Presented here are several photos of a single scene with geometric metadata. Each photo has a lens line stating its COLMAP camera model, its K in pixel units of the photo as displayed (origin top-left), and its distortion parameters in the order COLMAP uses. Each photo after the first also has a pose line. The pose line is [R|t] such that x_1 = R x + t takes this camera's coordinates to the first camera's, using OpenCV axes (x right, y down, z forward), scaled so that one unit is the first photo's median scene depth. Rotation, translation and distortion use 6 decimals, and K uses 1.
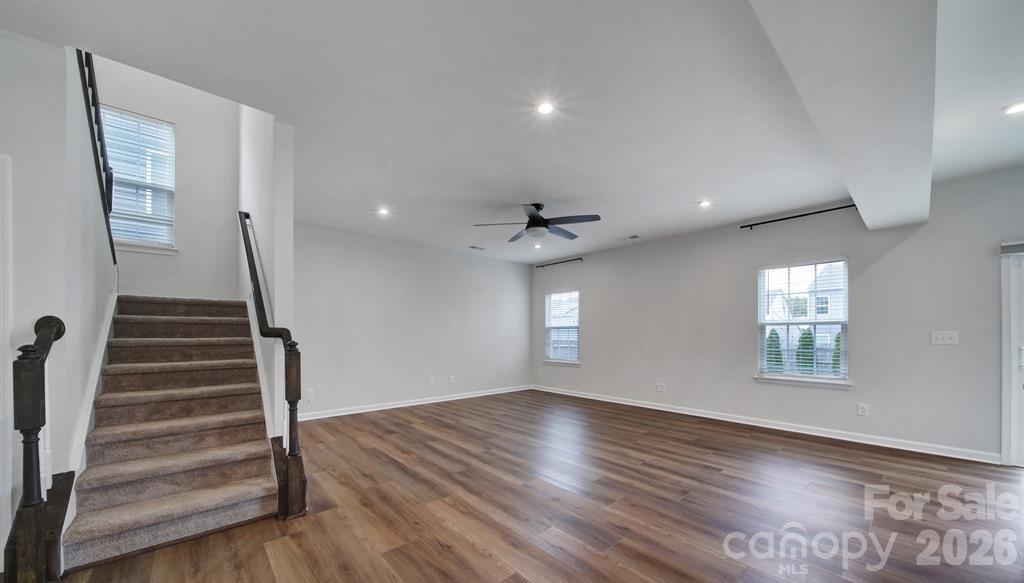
lens RADIAL K [[361.6, 0, 515.4], [0, 361.6, 295.4], [0, 0, 1]] dist [0.002259, -0.000695]
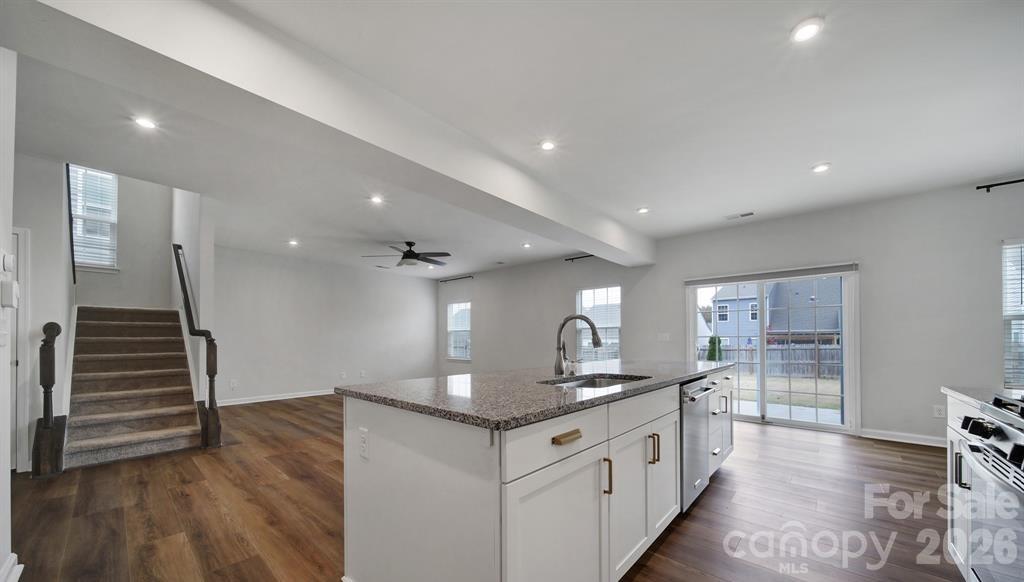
lens RADIAL K [[361.6, 0, 518.0], [0, 361.6, 302.2], [0, 0, 1]] dist [0.002259, -0.000695]
pose [[0.992504, 0.011164, 0.121701, 0.482743], [-0.011844, 0.999918, 0.004866, -0.051458], [-0.121637, -0.006271, 0.992555, -0.684473]]
